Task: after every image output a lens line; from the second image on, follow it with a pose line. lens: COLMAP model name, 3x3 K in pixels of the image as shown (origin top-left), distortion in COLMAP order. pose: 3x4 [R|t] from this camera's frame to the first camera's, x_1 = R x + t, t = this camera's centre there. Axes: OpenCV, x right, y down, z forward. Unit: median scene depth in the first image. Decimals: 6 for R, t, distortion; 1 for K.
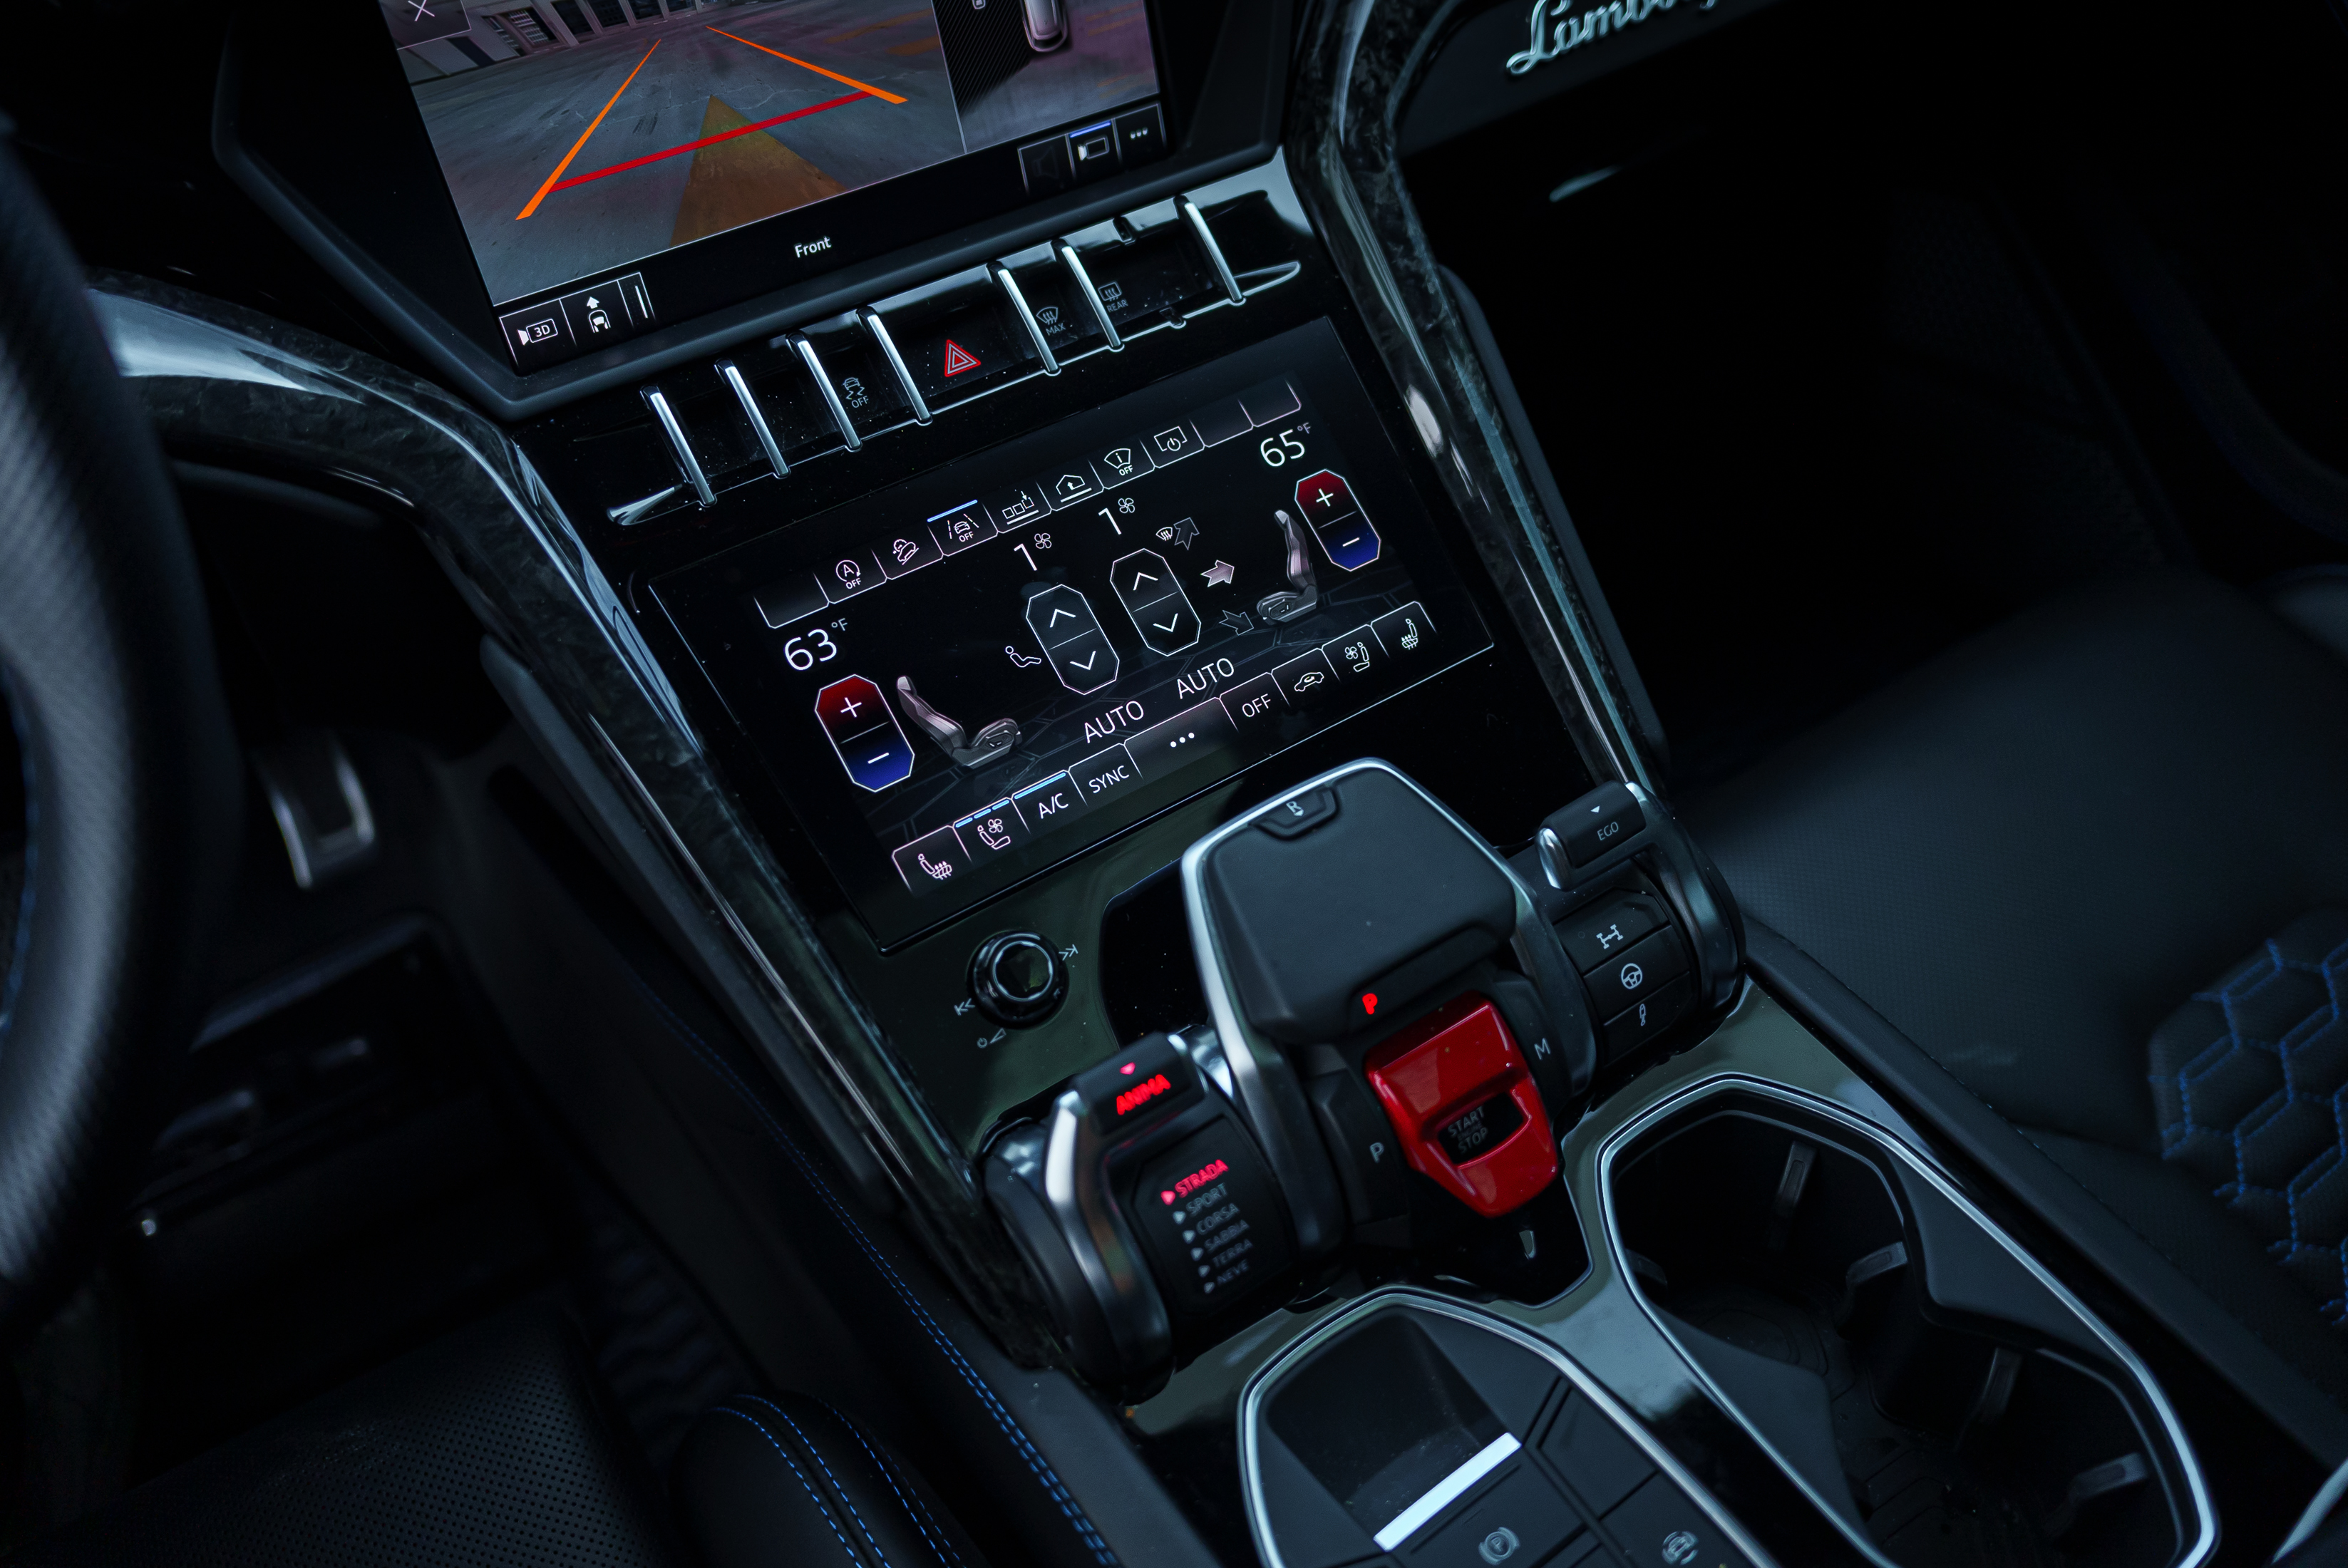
lens RADIAL K [[1833.8, 0, 1174.0], [0, 1833.8, 784.0], [0, 0, 1]] dist [0.009982, -0.002282]
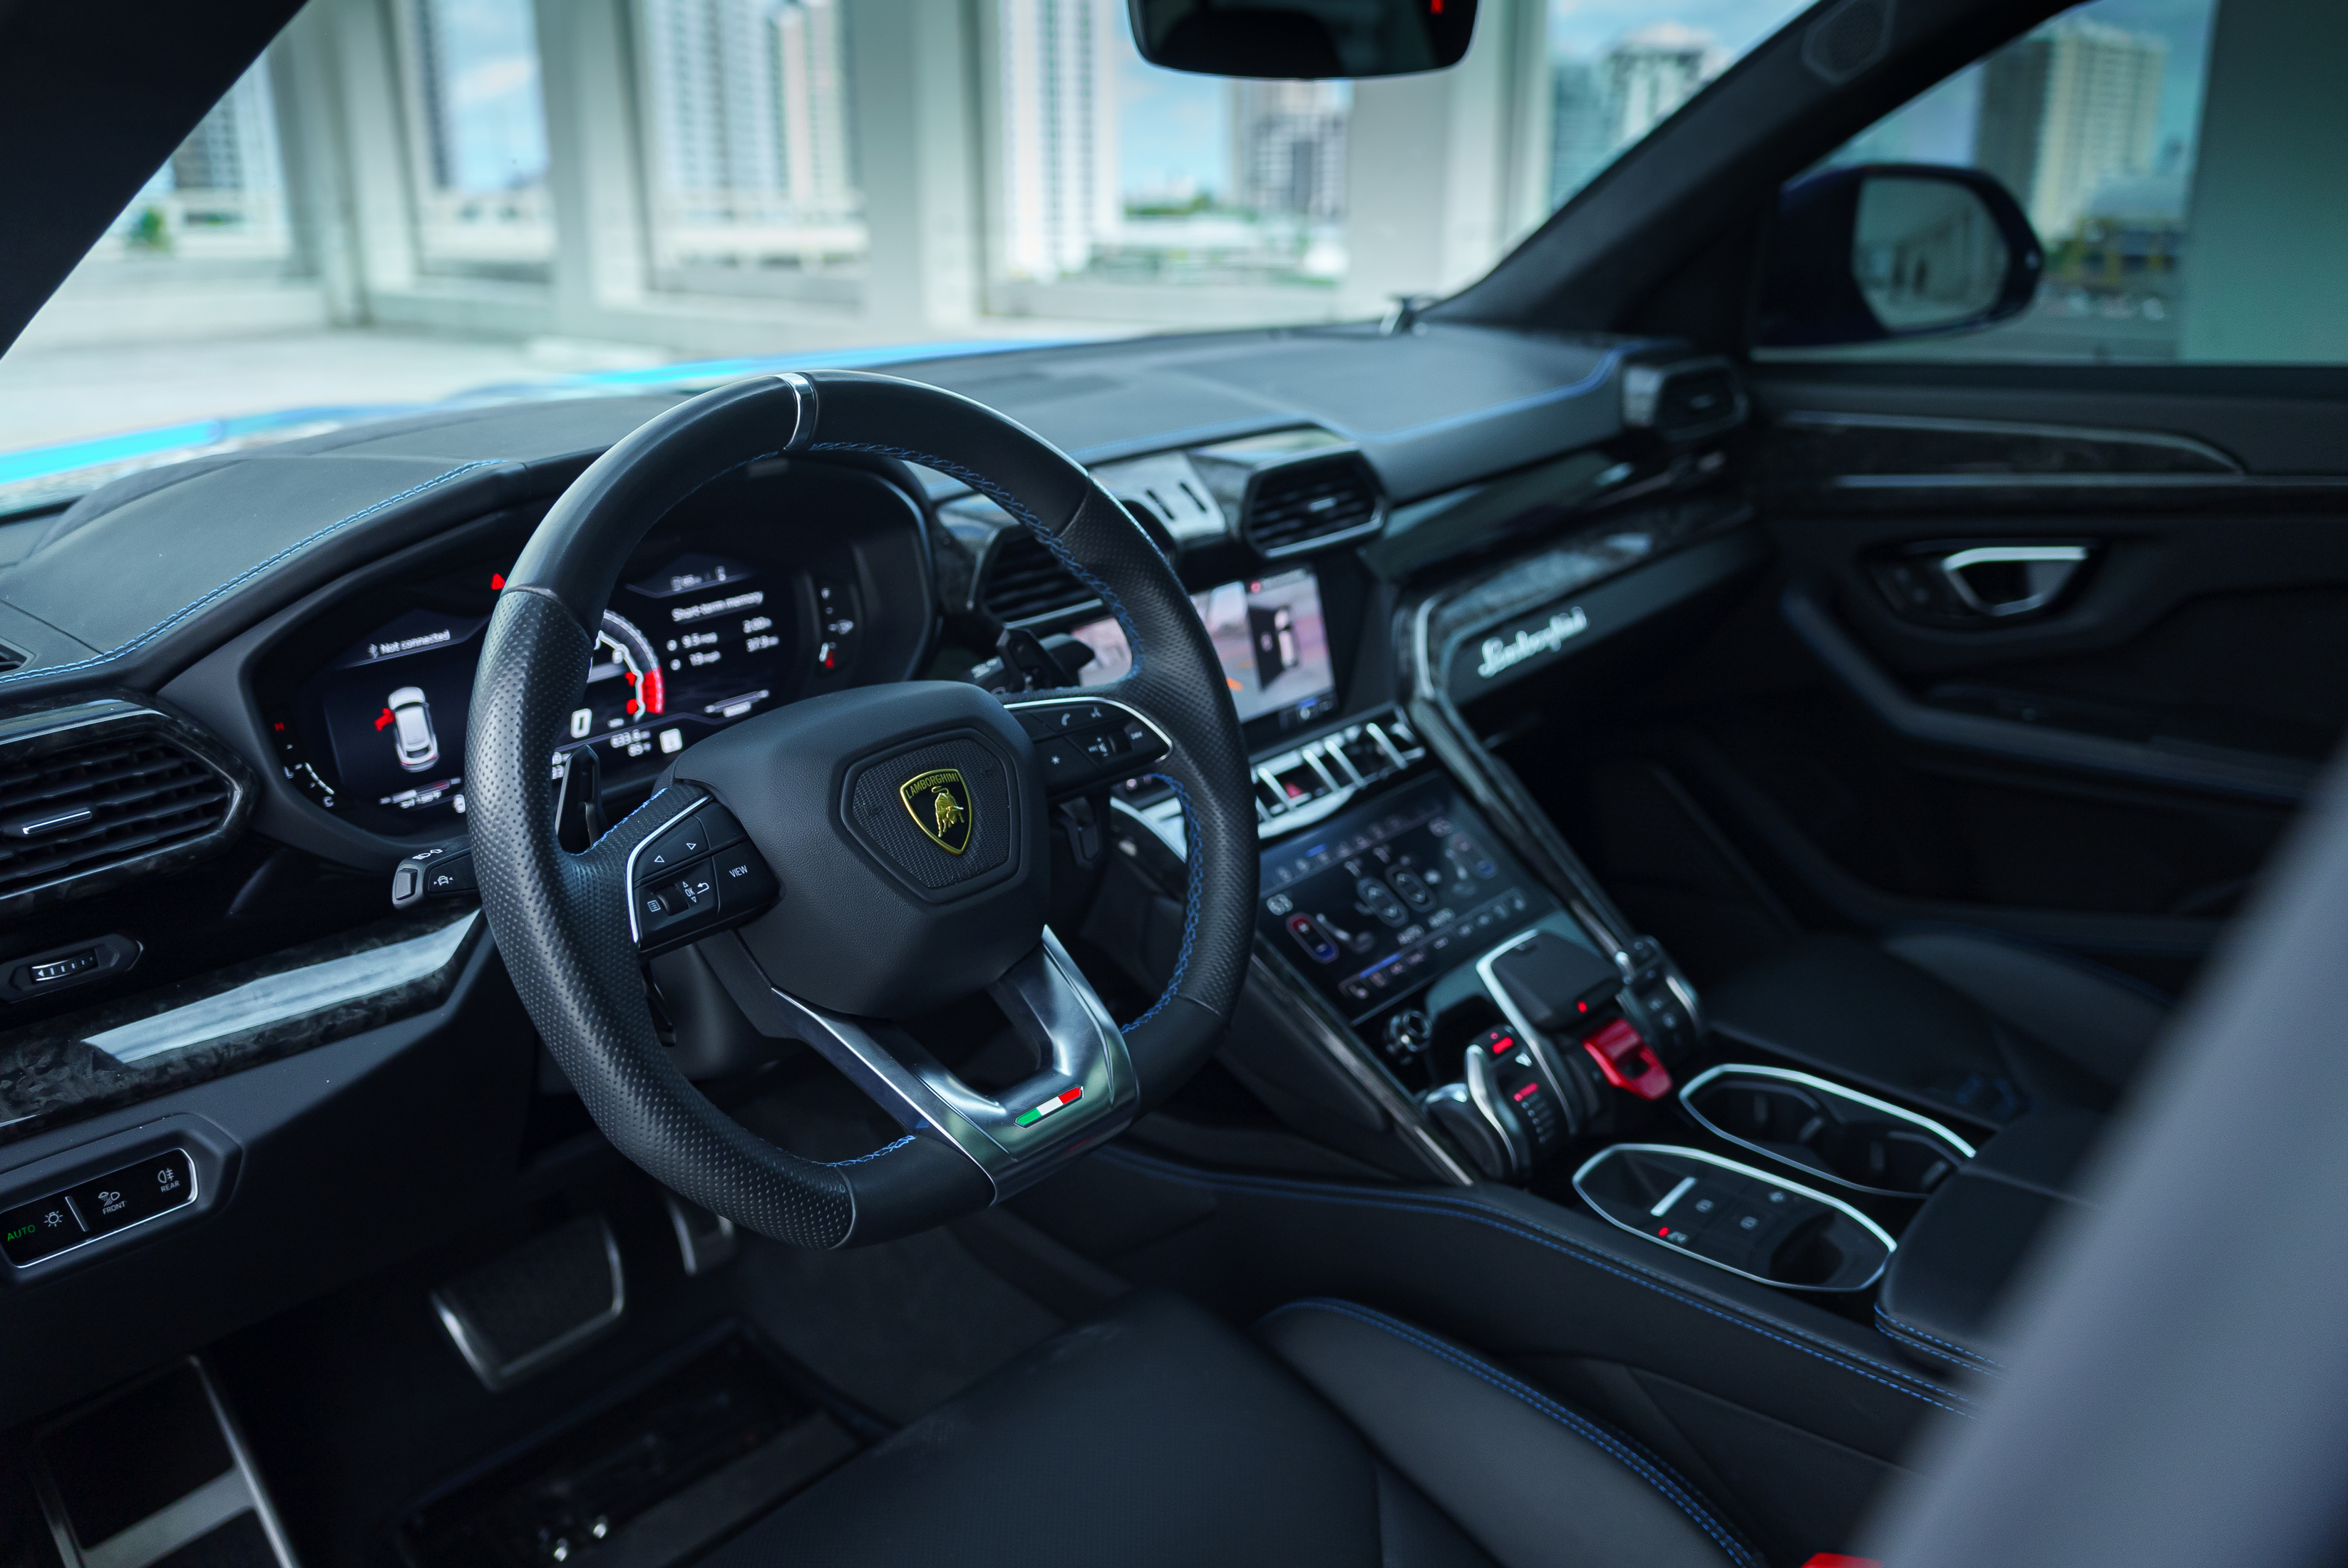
lens RADIAL K [[1833.8, 0, 1174.0], [0, 1833.8, 784.0], [0, 0, 1]] dist [0.009982, -0.002282]
pose [[0.973661, -0.056279, 0.220947, -0.742438], [0.141740, 0.908456, -0.393215, 0.589904], [-0.178591, 0.414175, 0.892504, -0.891191]]
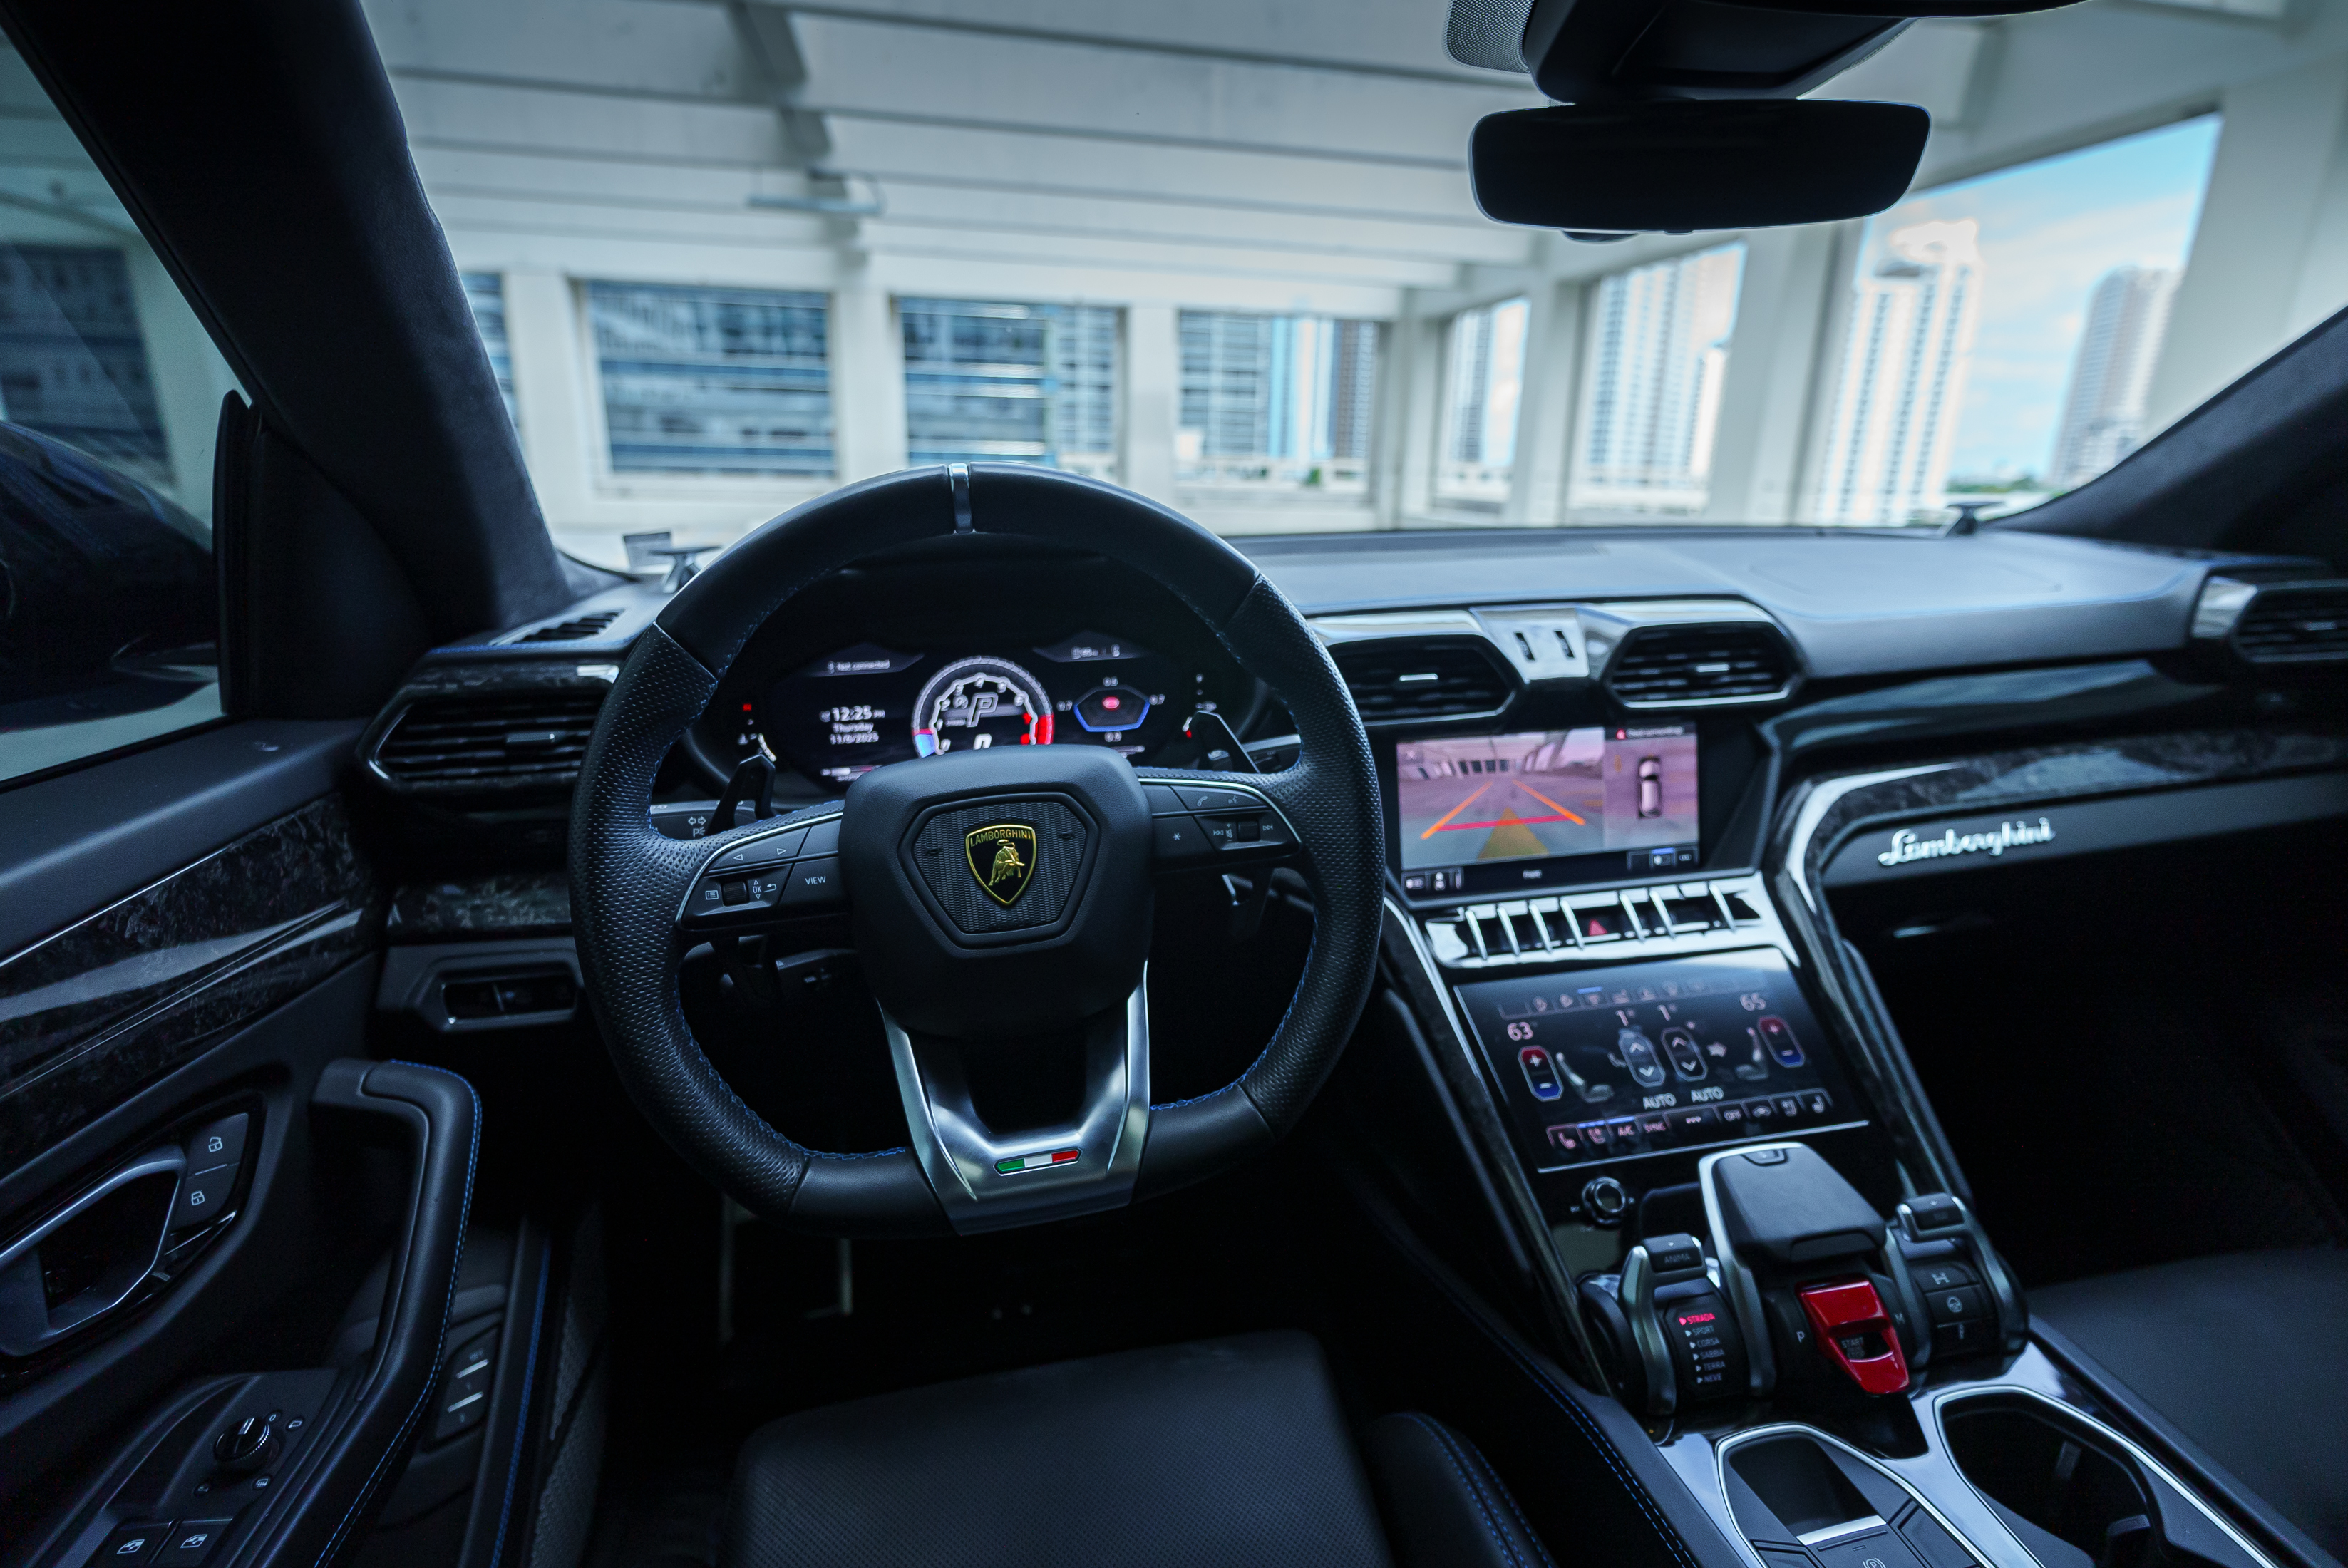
lens RADIAL K [[1122.0, 0, 1174.0], [0, 1122.0, 784.0], [0, 0, 1]] dist [0.001213, 0.011071]
pose [[0.925839, 0.142701, -0.349941, -0.145561], [-0.280350, 0.880287, -0.382752, 0.285526], [0.253429, 0.452473, 0.855010, -0.380799]]
